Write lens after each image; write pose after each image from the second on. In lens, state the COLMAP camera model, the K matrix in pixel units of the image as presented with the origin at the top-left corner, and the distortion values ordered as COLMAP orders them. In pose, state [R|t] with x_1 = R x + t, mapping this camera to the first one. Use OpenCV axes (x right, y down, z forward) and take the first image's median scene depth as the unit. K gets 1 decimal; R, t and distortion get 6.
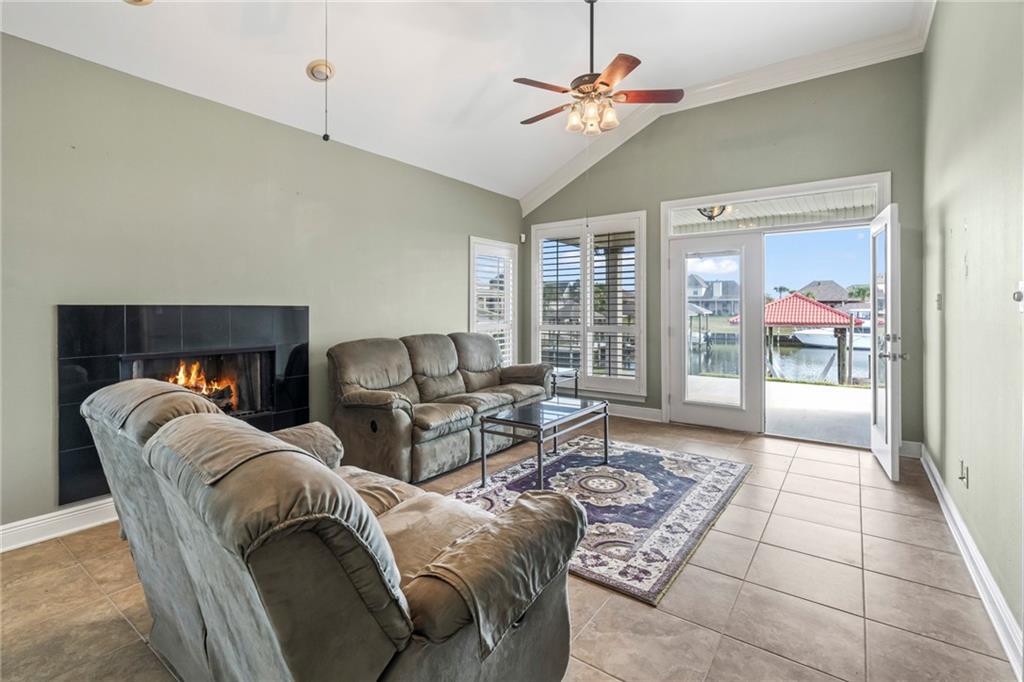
lens RADIAL K [[463.0, 0, 514.4], [0, 463.0, 314.6], [0, 0, 1]] dist [-0.004330, 0.000553]
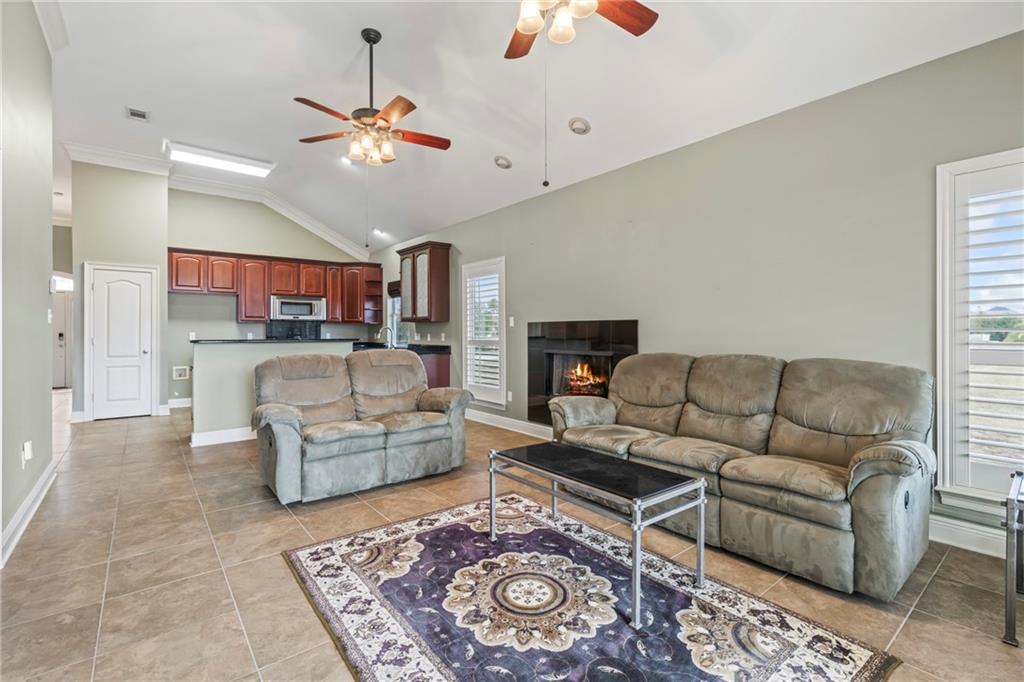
lens RADIAL K [[463.0, 0, 521.6], [0, 463.0, 336.6], [0, 0, 1]] dist [-0.004330, 0.000553]
pose [[-0.251205, -0.000667, -0.967934, 0.946066], [-0.011867, 0.999927, 0.002390, 0.020283], [0.967861, 0.012087, -0.251194, 1.350874]]
